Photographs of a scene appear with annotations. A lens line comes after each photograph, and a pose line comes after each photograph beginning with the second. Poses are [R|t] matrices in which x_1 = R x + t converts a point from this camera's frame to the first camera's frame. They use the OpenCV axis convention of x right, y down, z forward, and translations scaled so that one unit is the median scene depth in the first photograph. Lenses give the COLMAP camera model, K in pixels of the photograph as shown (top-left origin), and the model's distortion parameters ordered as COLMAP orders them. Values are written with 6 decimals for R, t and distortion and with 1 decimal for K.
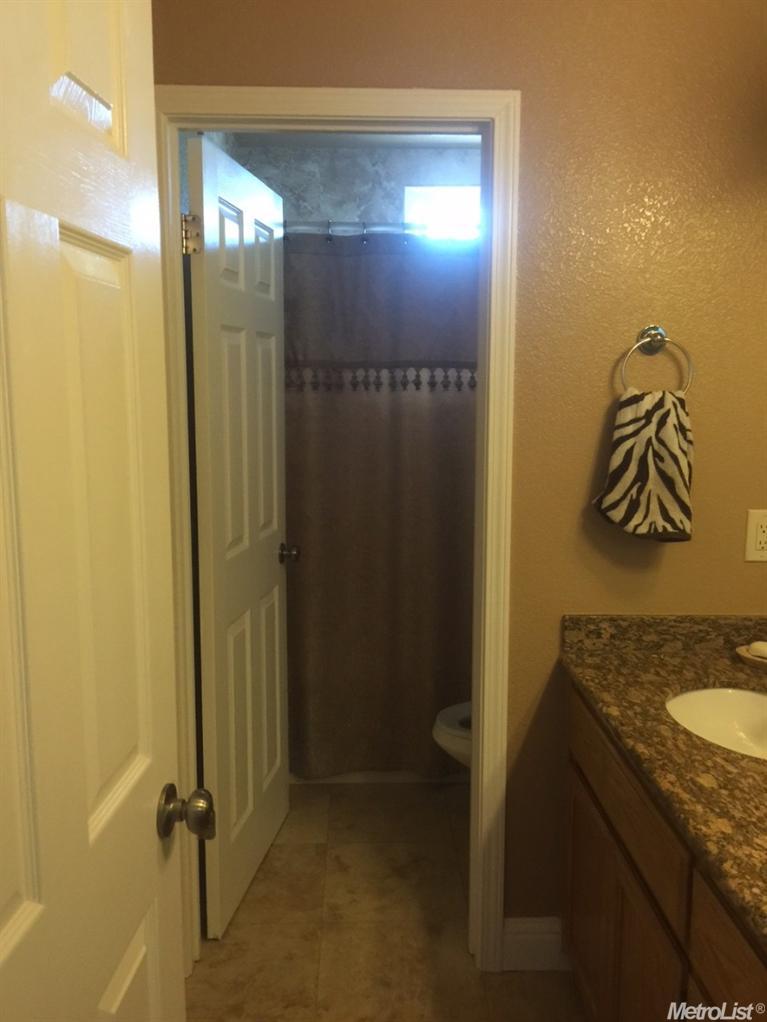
lens RADIAL K [[879.1, 0, 383.5], [0, 879.1, 510.3], [0, 0, 1]] dist [0.059686, -0.068179]
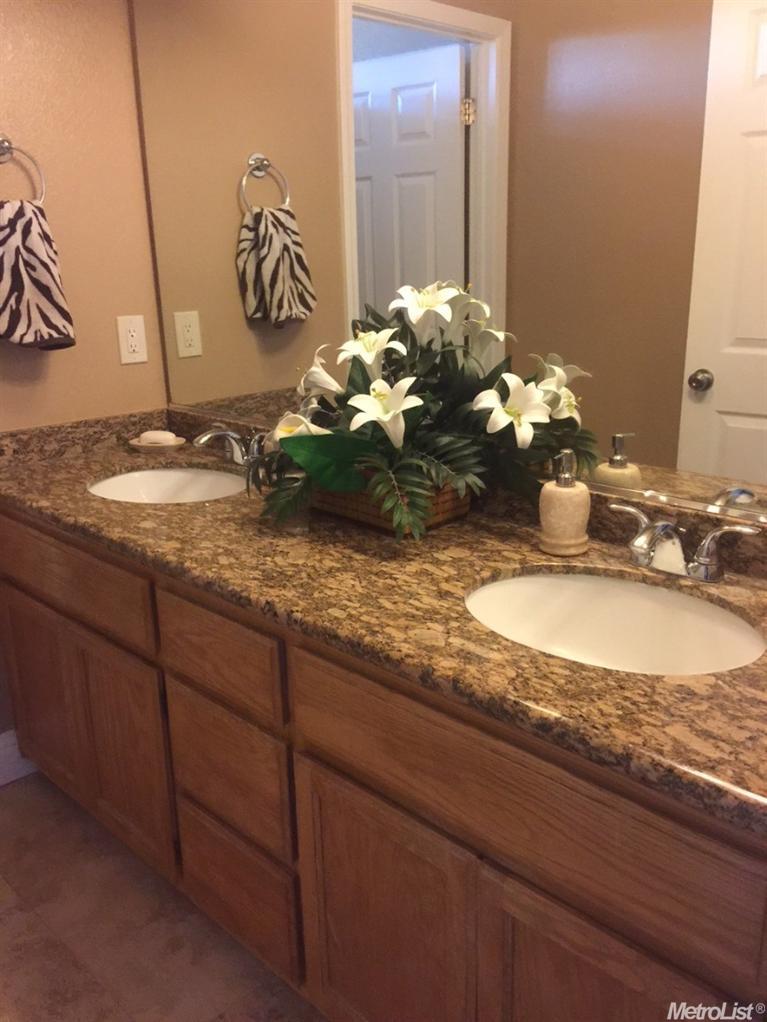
lens RADIAL K [[879.1, 0, 383.9], [0, 879.1, 512.1], [0, 0, 1]] dist [0.059686, -0.068179]
pose [[0.725095, -0.208662, 0.656276, -0.130064], [0.126611, 0.977139, 0.170792, 0.095788], [-0.676910, -0.040748, 0.734937, -0.055086]]
